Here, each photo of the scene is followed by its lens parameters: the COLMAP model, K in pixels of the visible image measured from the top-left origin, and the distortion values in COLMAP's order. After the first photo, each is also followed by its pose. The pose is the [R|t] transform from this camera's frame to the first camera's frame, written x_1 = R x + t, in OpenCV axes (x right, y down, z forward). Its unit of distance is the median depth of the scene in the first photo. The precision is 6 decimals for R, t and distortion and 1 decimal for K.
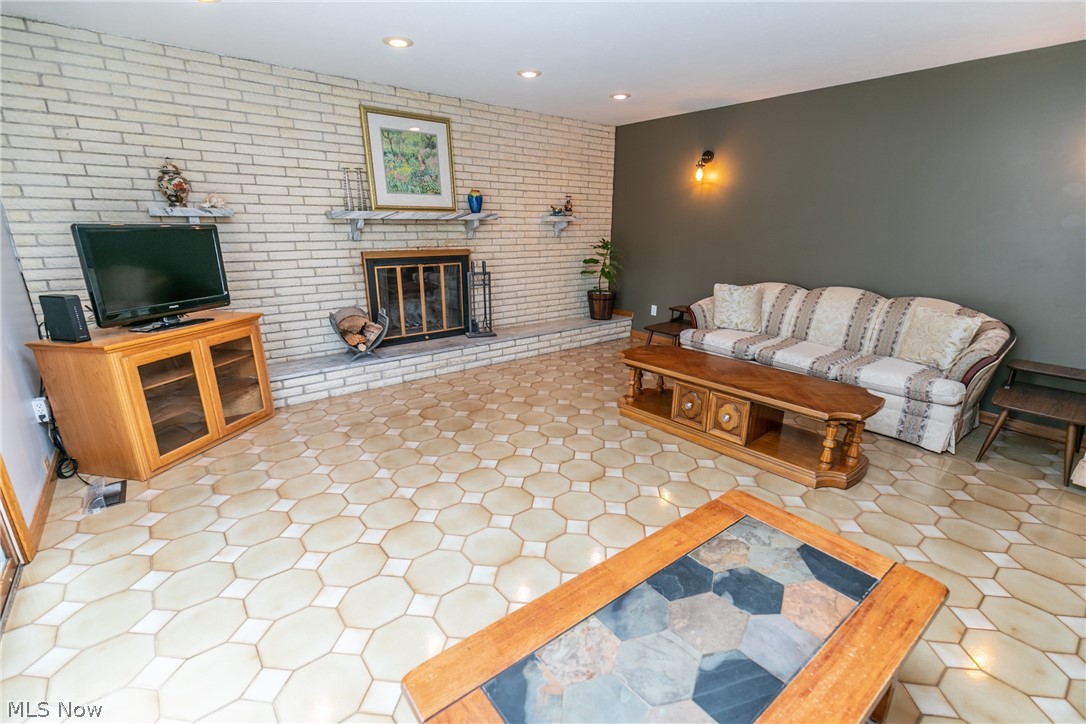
lens RADIAL K [[485.0, 0, 537.9], [0, 485.0, 365.7], [0, 0, 1]] dist [0.009140, -0.002649]
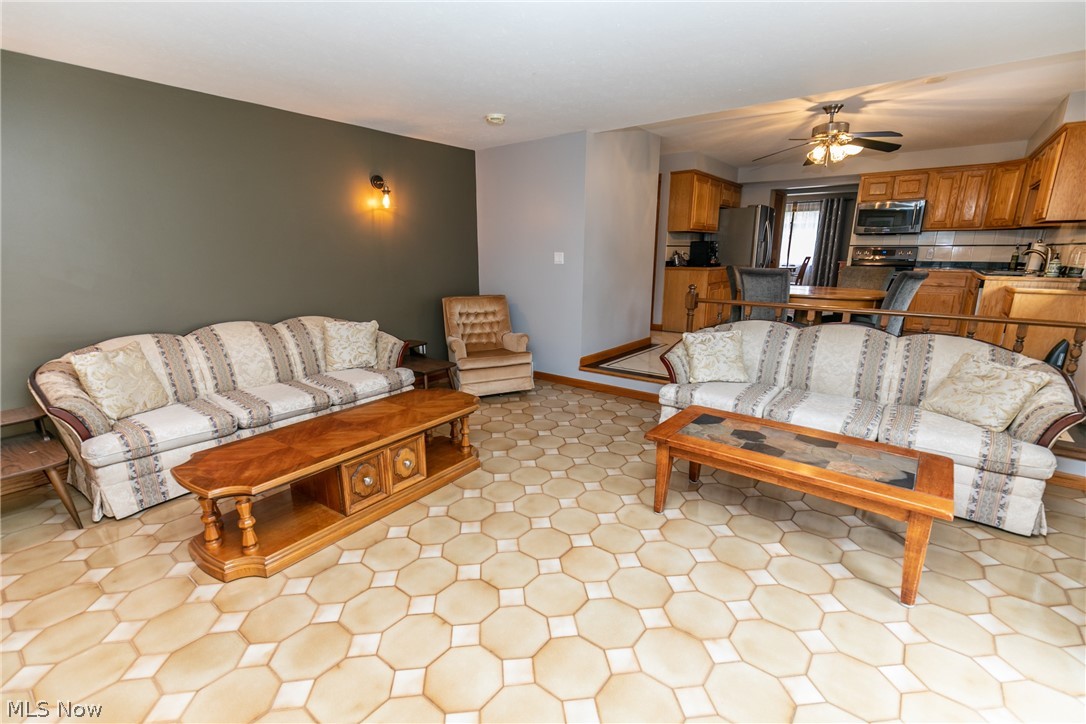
lens RADIAL K [[485.0, 0, 541.6], [0, 485.0, 365.0], [0, 0, 1]] dist [0.009140, -0.002649]
pose [[-0.246881, -0.233012, 0.940614, -0.681396], [0.267837, 0.916440, 0.297322, -0.369849], [-0.931296, 0.325335, -0.163843, 1.163148]]
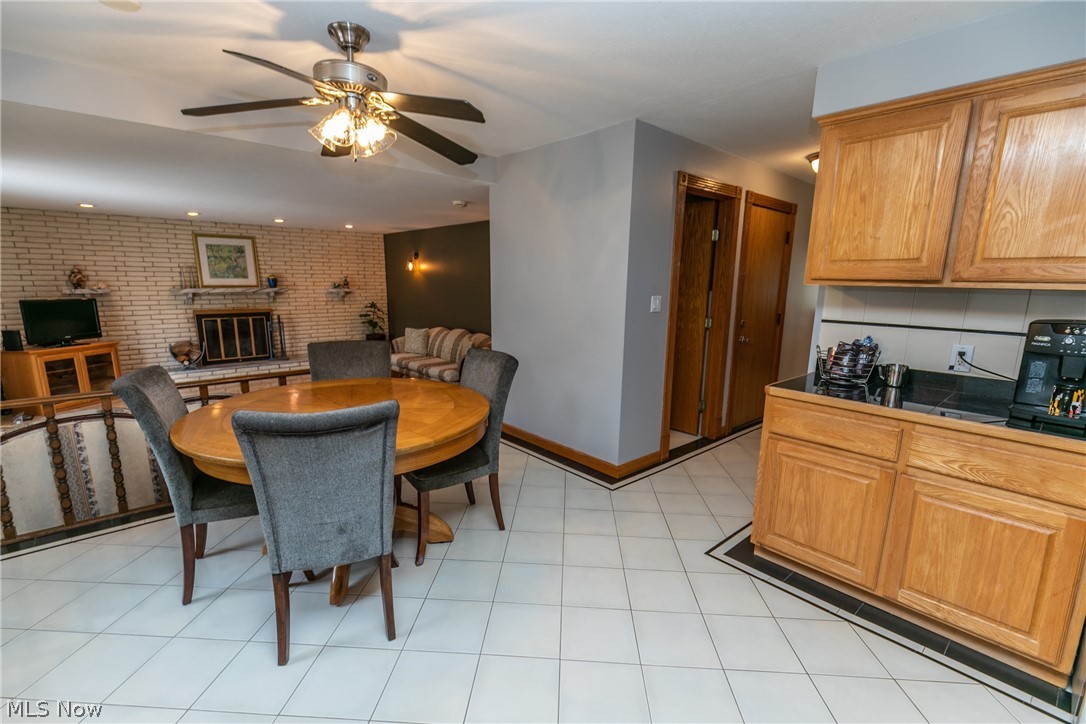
lens RADIAL K [[485.0, 0, 534.3], [0, 485.0, 366.1], [0, 0, 1]] dist [0.009140, -0.002649]
pose [[0.998908, -0.008444, 0.045958, 0.818643], [0.013492, 0.993767, -0.110661, 0.185585], [-0.044737, 0.111160, 0.992795, -0.818650]]
